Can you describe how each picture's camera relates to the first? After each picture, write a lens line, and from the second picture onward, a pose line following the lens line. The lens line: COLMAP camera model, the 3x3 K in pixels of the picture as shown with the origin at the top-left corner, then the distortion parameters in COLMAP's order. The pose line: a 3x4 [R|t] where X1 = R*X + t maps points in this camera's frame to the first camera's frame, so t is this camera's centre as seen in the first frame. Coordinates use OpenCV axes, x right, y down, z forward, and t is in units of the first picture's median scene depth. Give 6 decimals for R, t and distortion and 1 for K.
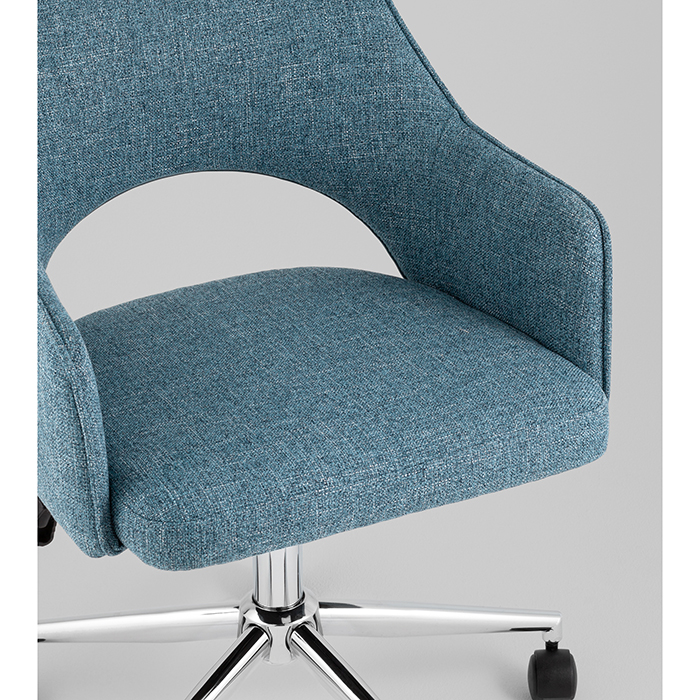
lens RADIAL K [[2806.1, 0, 350.0], [0, 2806.1, 350.0], [0, 0, 1]] dist [0.115139, -2.077513]
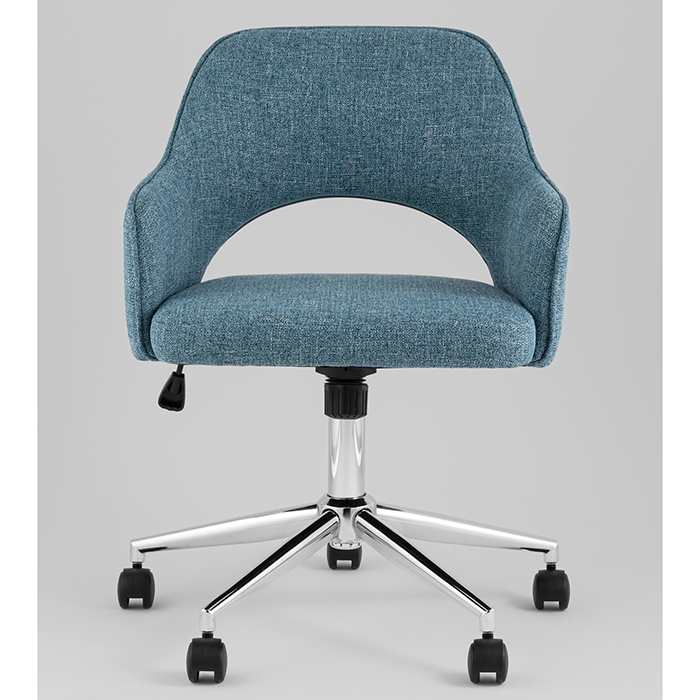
lens RADIAL K [[2712.4, 0, 350.0], [0, 2712.4, 350.0], [0, 0, 1]] dist [-0.069830, -2.329298]
pose [[0.876513, 0.094986, -0.471915, 0.600295], [-0.227999, 0.945321, -0.233203, 0.334318], [0.423960, 0.312002, 0.850243, -0.136945]]
